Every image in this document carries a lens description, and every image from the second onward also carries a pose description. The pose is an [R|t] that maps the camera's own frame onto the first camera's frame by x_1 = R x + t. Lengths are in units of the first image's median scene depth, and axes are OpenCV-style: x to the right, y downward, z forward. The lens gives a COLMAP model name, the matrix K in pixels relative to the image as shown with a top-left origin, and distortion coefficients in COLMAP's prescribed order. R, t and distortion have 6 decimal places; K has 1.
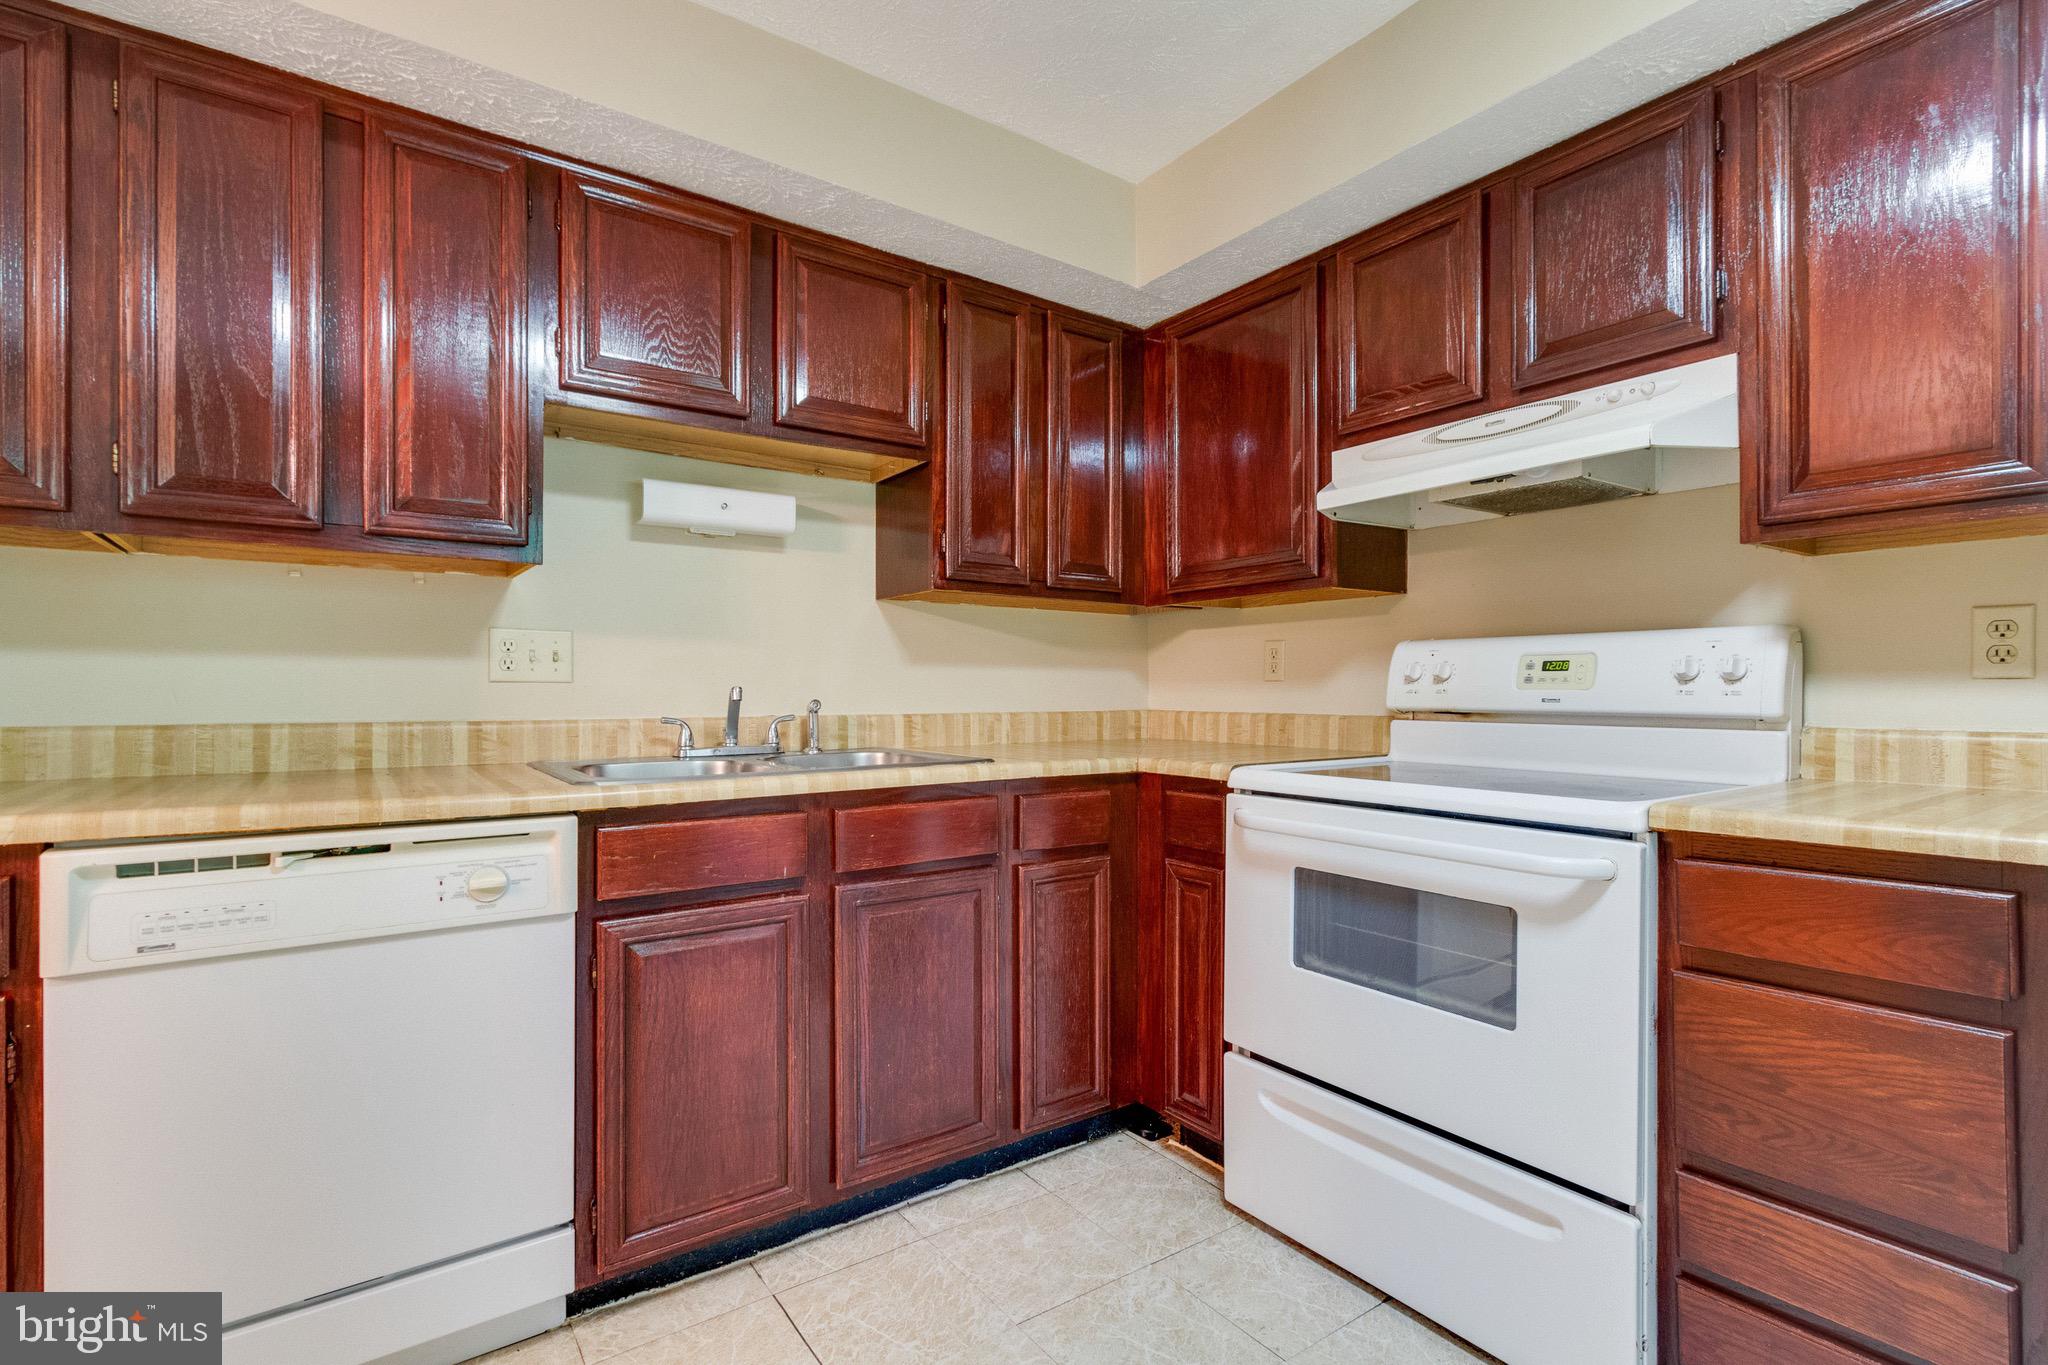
lens RADIAL K [[946.5, 0, 1009.6], [0, 946.5, 686.7], [0, 0, 1]] dist [0.004691, 0.000990]
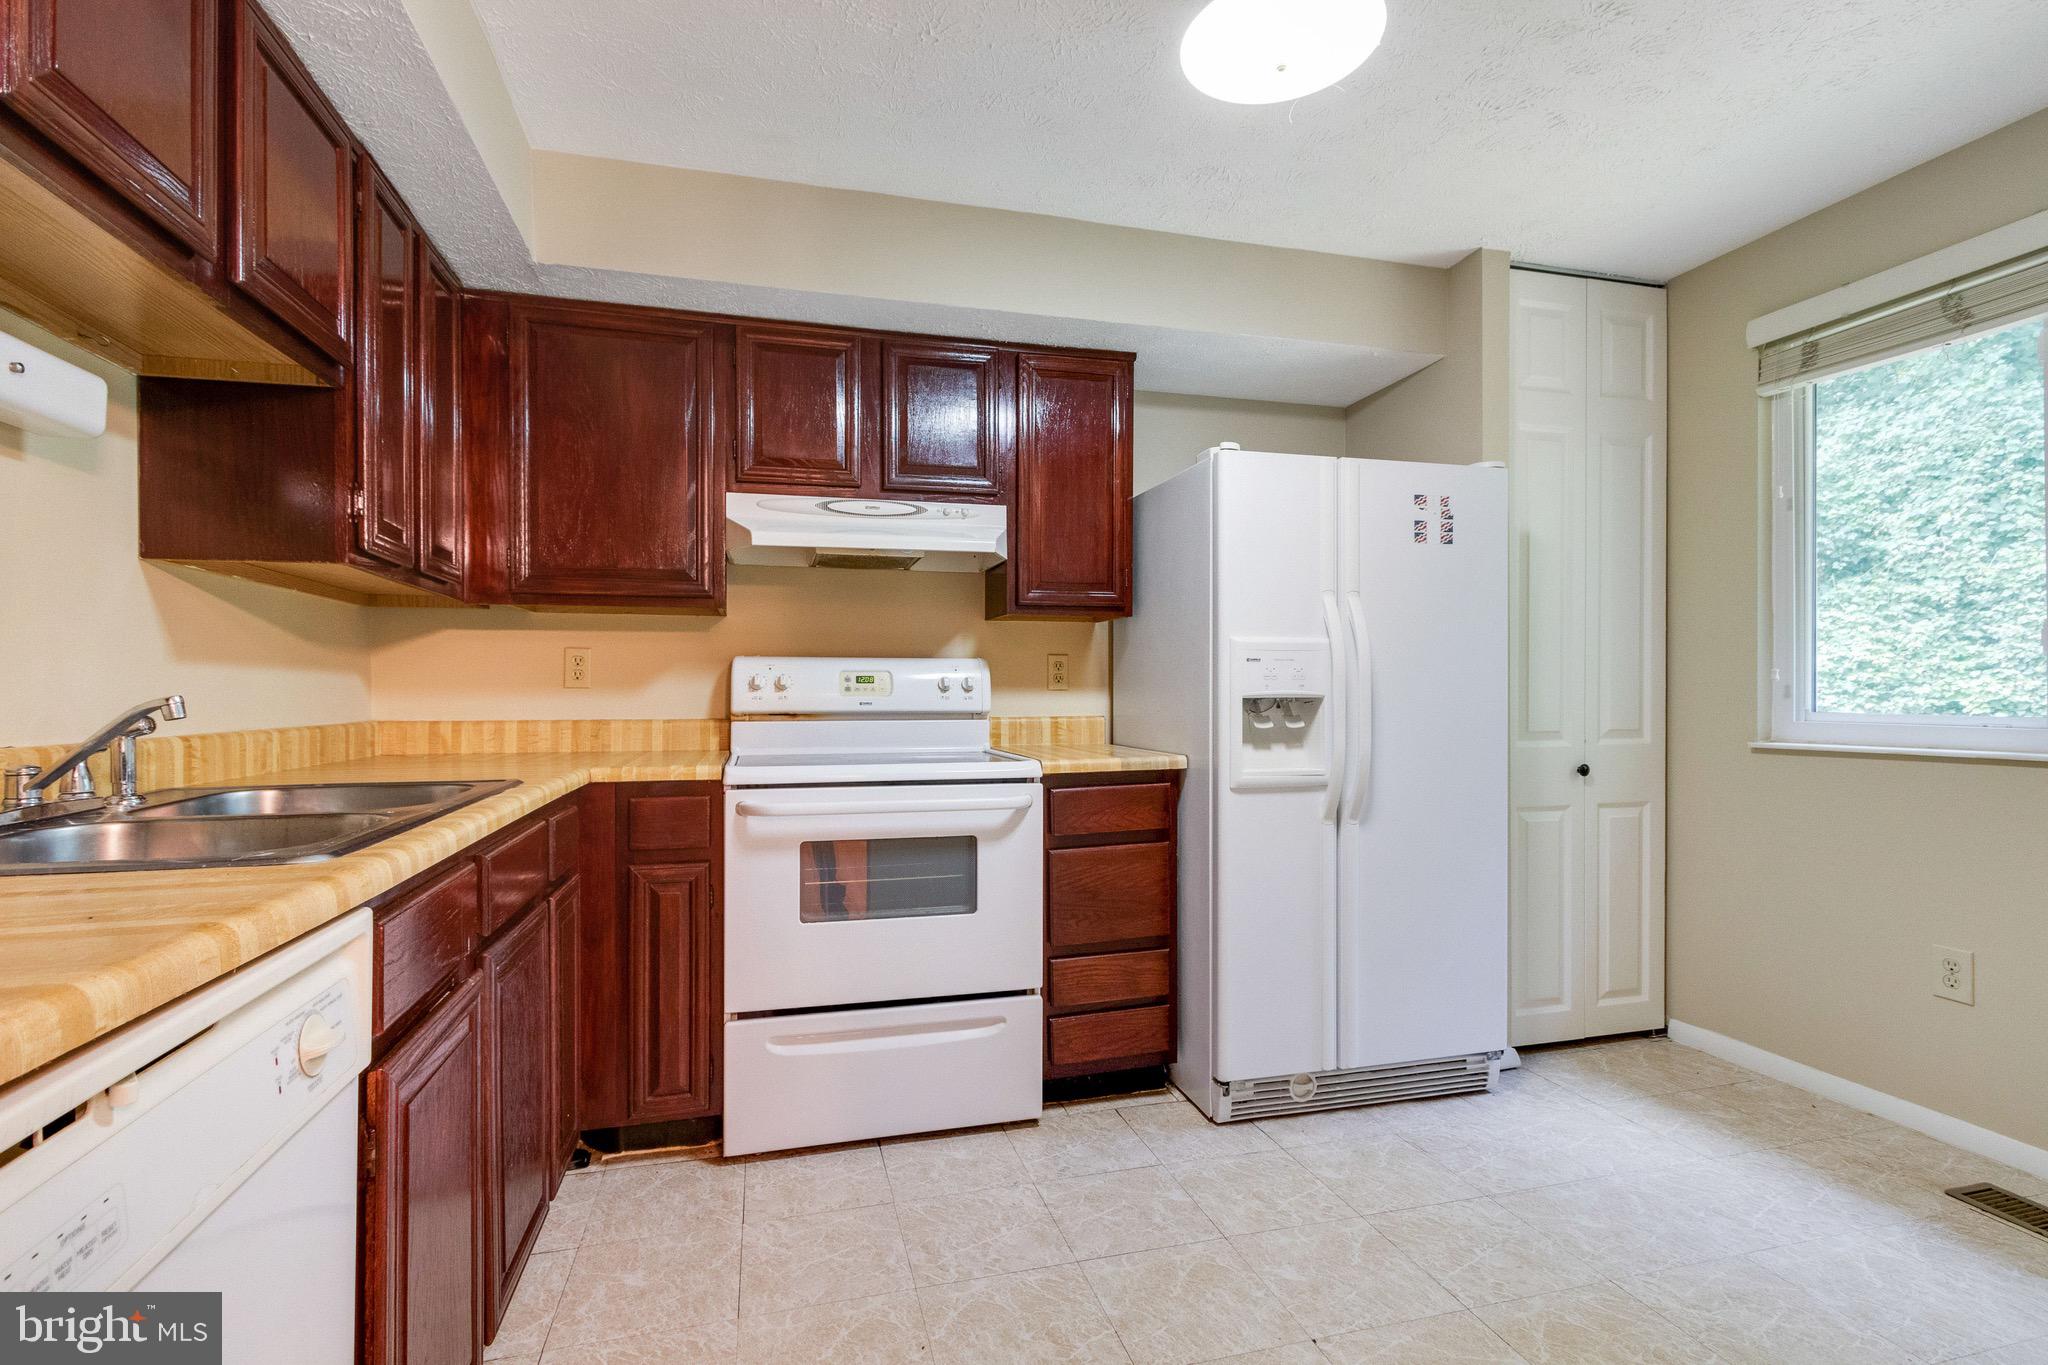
lens RADIAL K [[946.5, 0, 1020.9], [0, 946.5, 683.8], [0, 0, 1]] dist [0.004691, 0.000990]
pose [[0.341878, 0.007922, 0.939711, -0.717740], [-0.002432, 0.999969, -0.007545, -0.005295], [-0.939741, 0.000294, 0.341887, 0.302515]]
